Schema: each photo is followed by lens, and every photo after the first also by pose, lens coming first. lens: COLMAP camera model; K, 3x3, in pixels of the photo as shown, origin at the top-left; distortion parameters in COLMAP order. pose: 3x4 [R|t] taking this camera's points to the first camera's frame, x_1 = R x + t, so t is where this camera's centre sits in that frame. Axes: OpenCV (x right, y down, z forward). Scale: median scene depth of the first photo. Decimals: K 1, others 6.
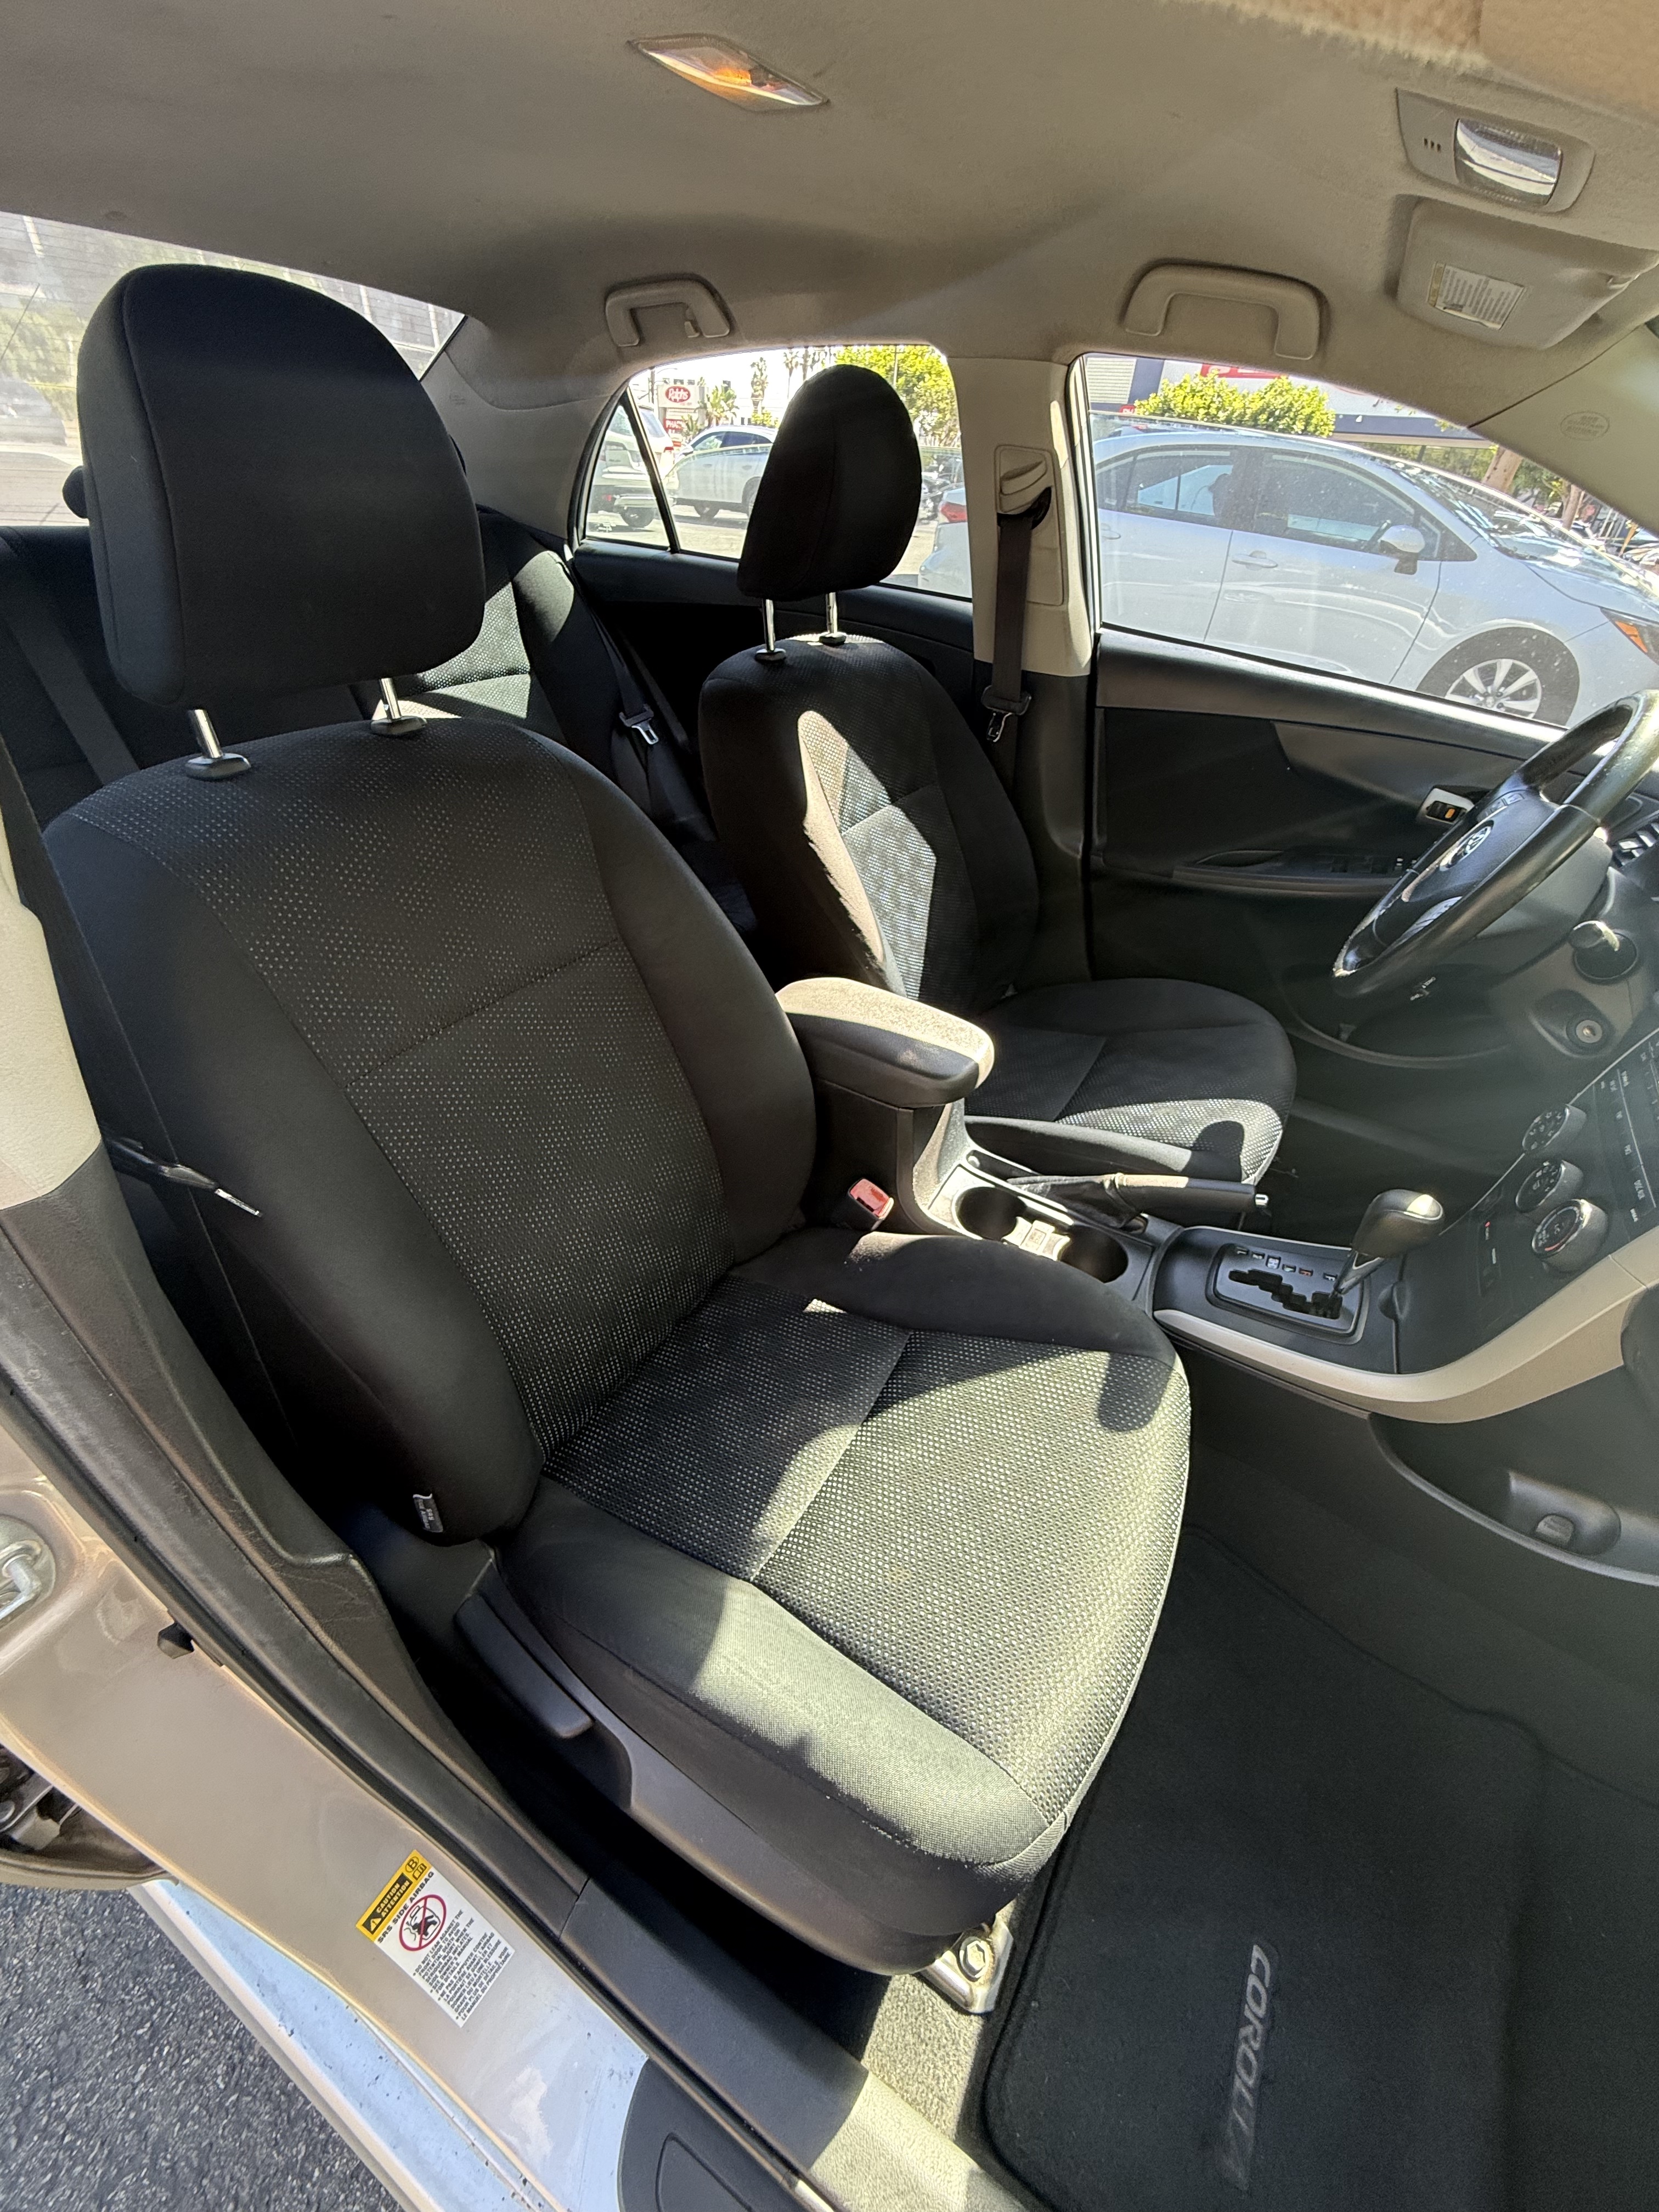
lens RADIAL K [[888.9, 0, 830.9], [0, 888.9, 1104.1], [0, 0, 1]] dist [-0.001076, 0.000040]
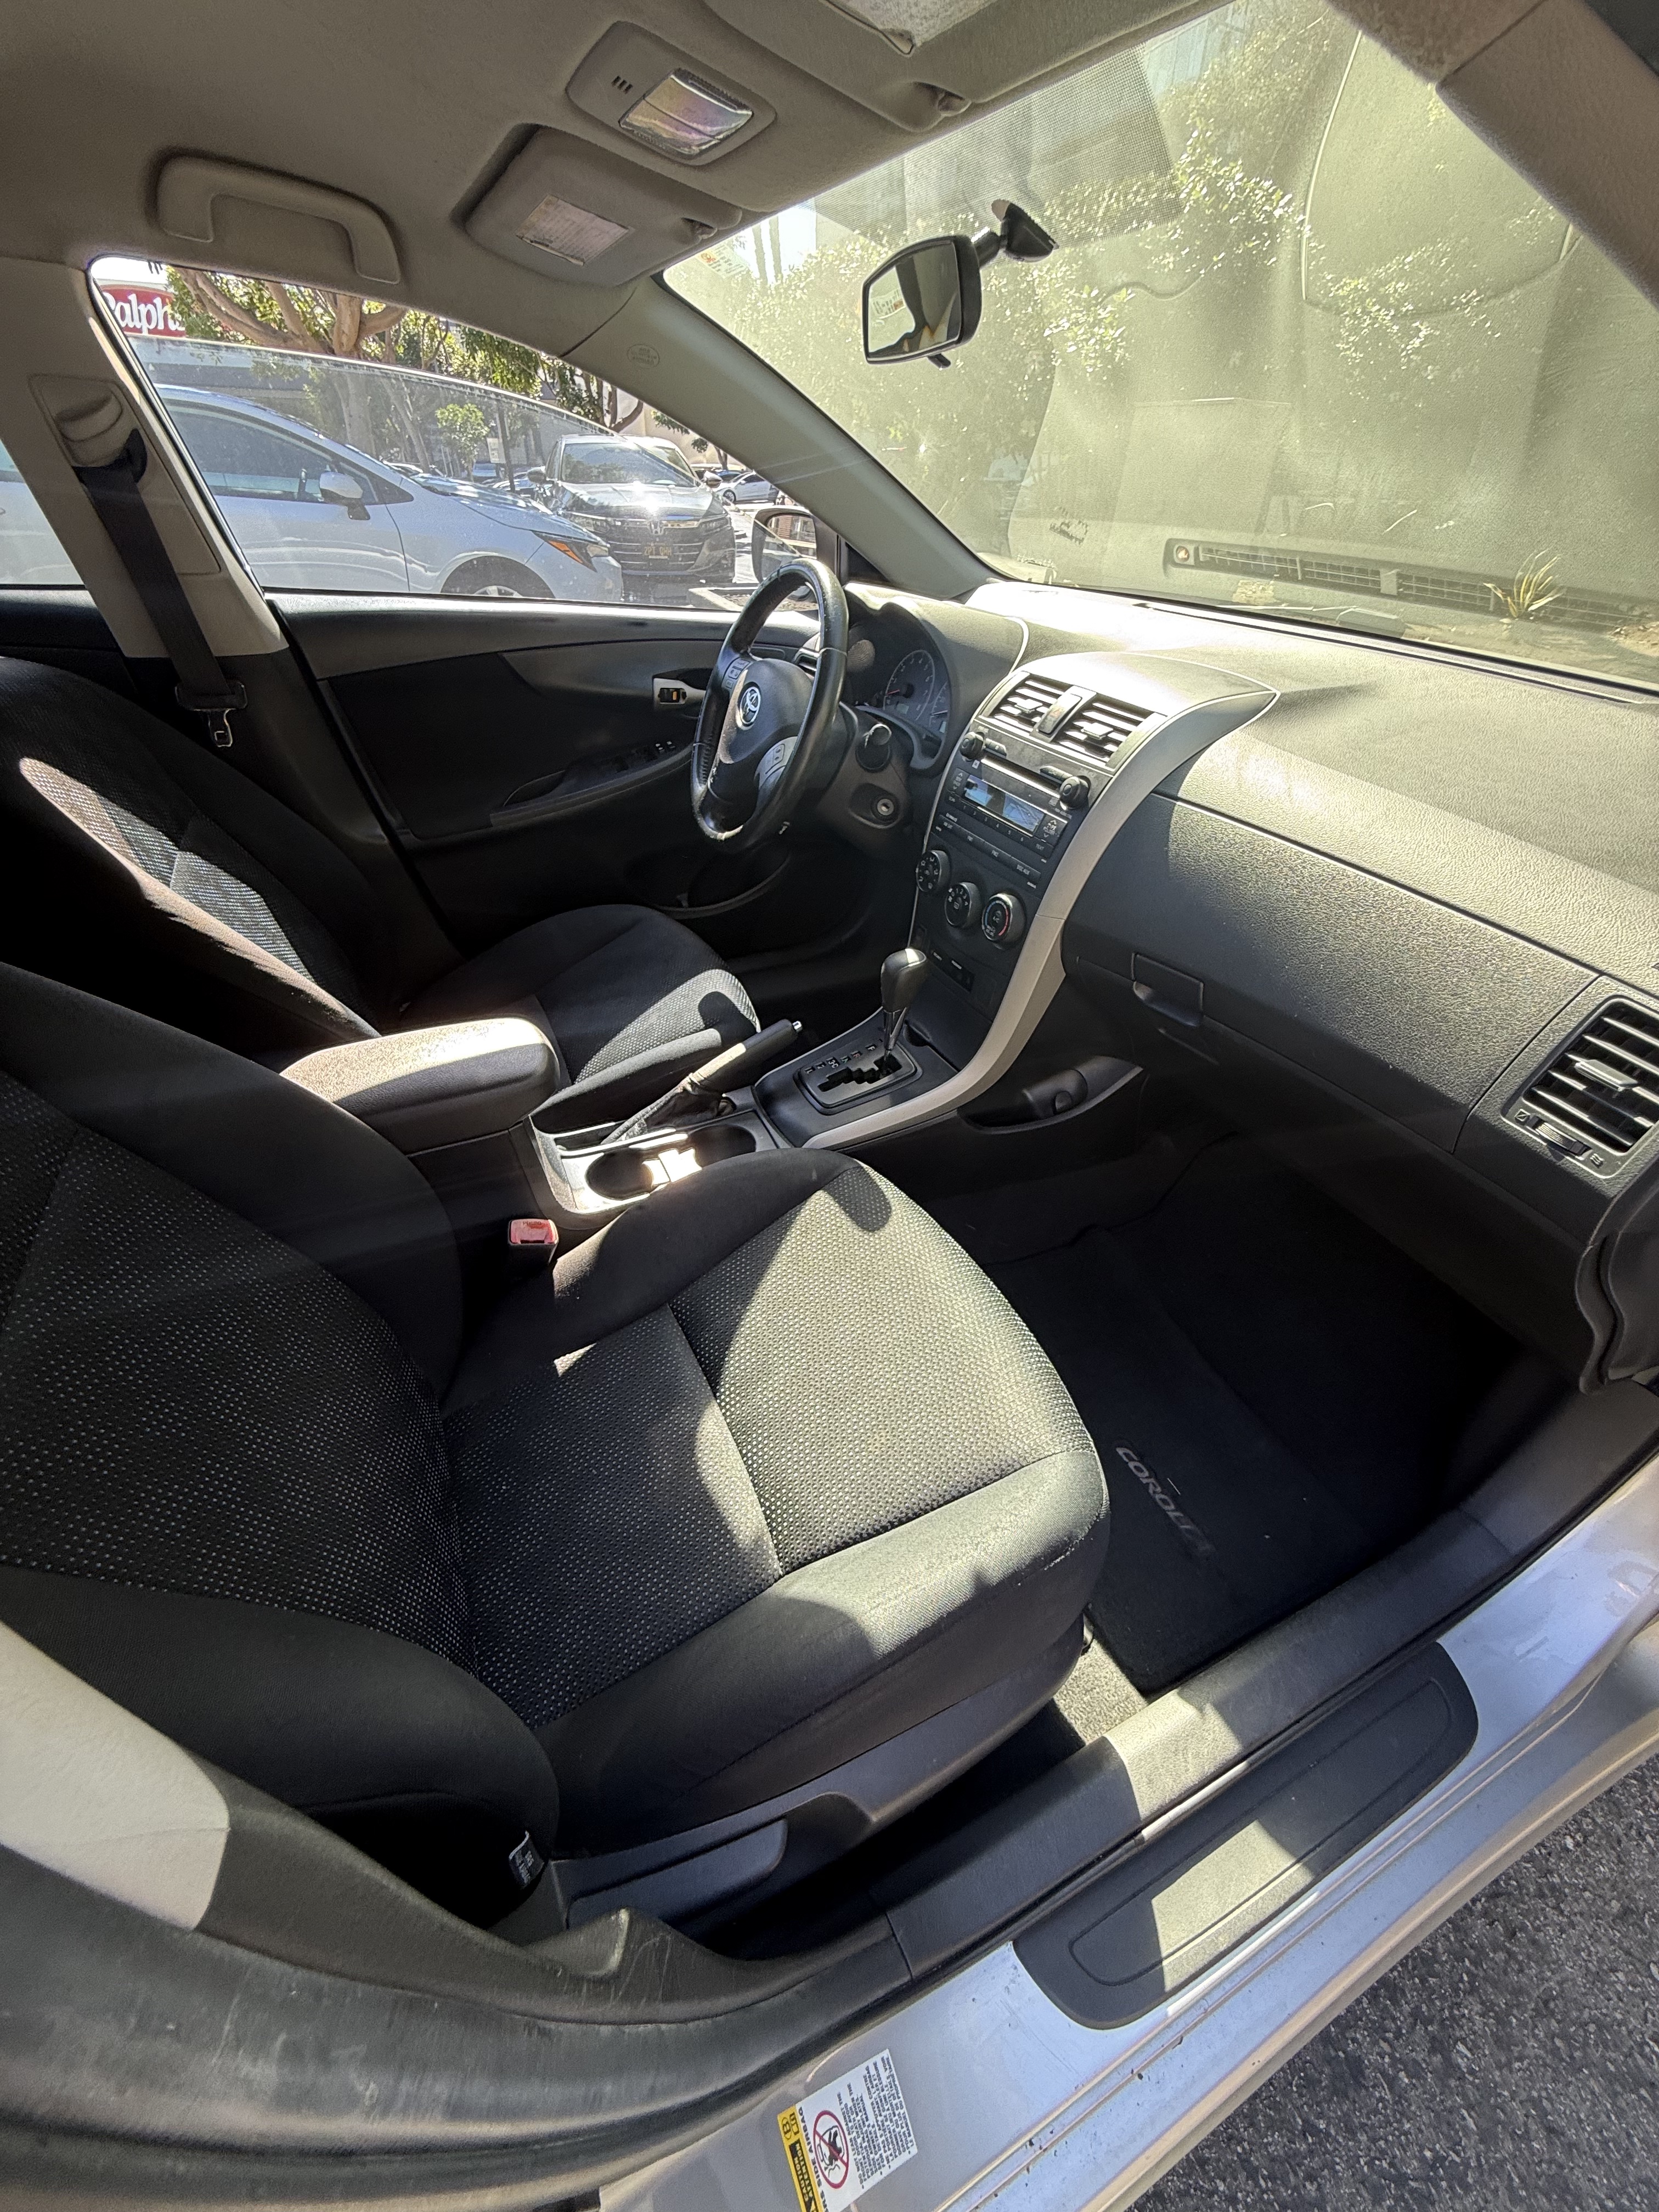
lens RADIAL K [[888.9, 0, 826.7], [0, 888.9, 1106.8], [0, 0, 1]] dist [-0.001076, 0.000040]
pose [[0.551675, -0.526401, 0.646959, -0.314180], [0.502514, 0.828862, 0.245903, -0.073287], [-0.665683, 0.189447, 0.721786, 0.130615]]
